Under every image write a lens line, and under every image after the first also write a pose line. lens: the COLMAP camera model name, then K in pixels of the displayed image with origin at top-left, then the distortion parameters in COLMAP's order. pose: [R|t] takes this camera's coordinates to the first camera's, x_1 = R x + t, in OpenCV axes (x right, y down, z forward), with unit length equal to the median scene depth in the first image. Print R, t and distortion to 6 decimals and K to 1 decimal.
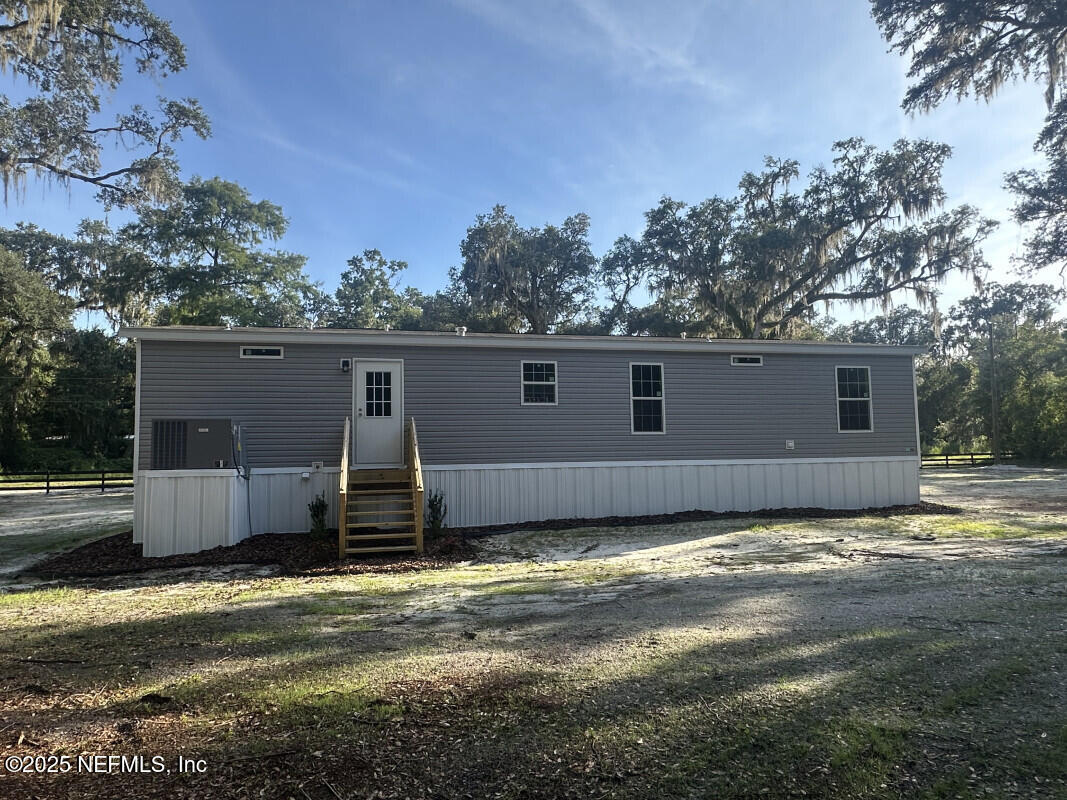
lens RADIAL K [[675.4, 0, 533.5], [0, 675.4, 396.0], [0, 0, 1]] dist [-0.022302, -0.000682]
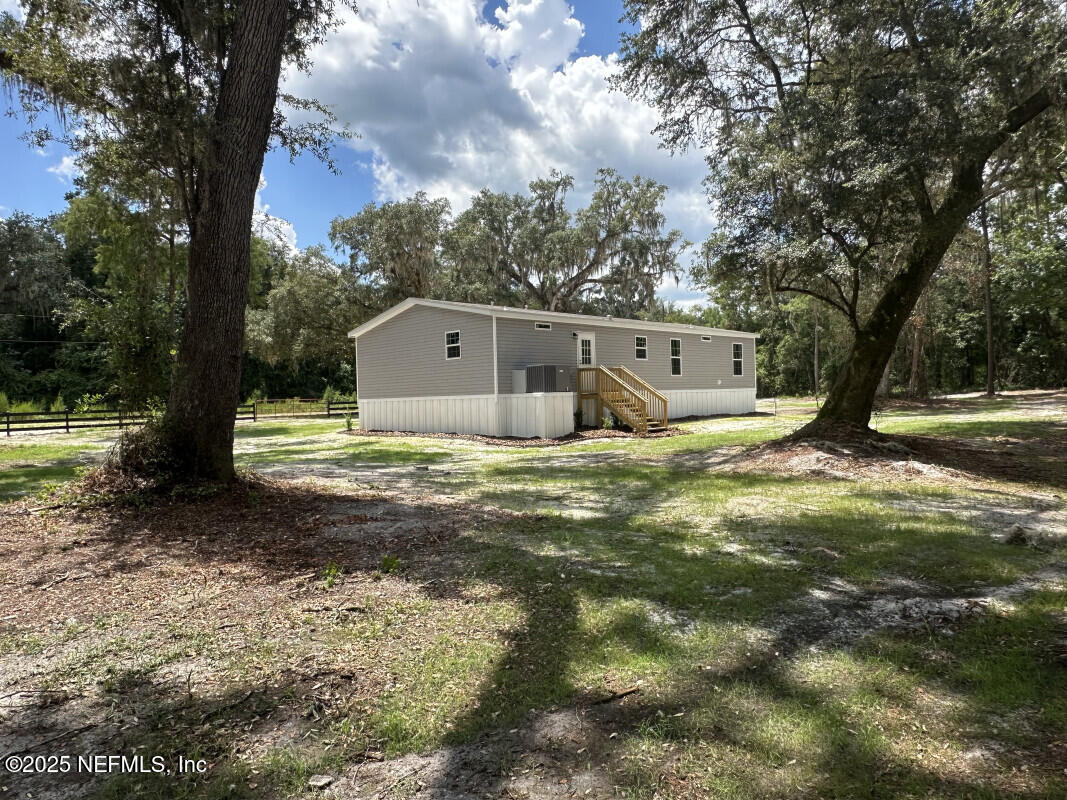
lens RADIAL K [[675.4, 0, 532.8], [0, 675.4, 399.1], [0, 0, 1]] dist [-0.022302, -0.000682]
pose [[0.840938, -0.010503, 0.541030, -0.457588], [-0.035603, 0.996571, 0.074686, -0.002721], [-0.539959, -0.082068, 0.837681, -0.143134]]
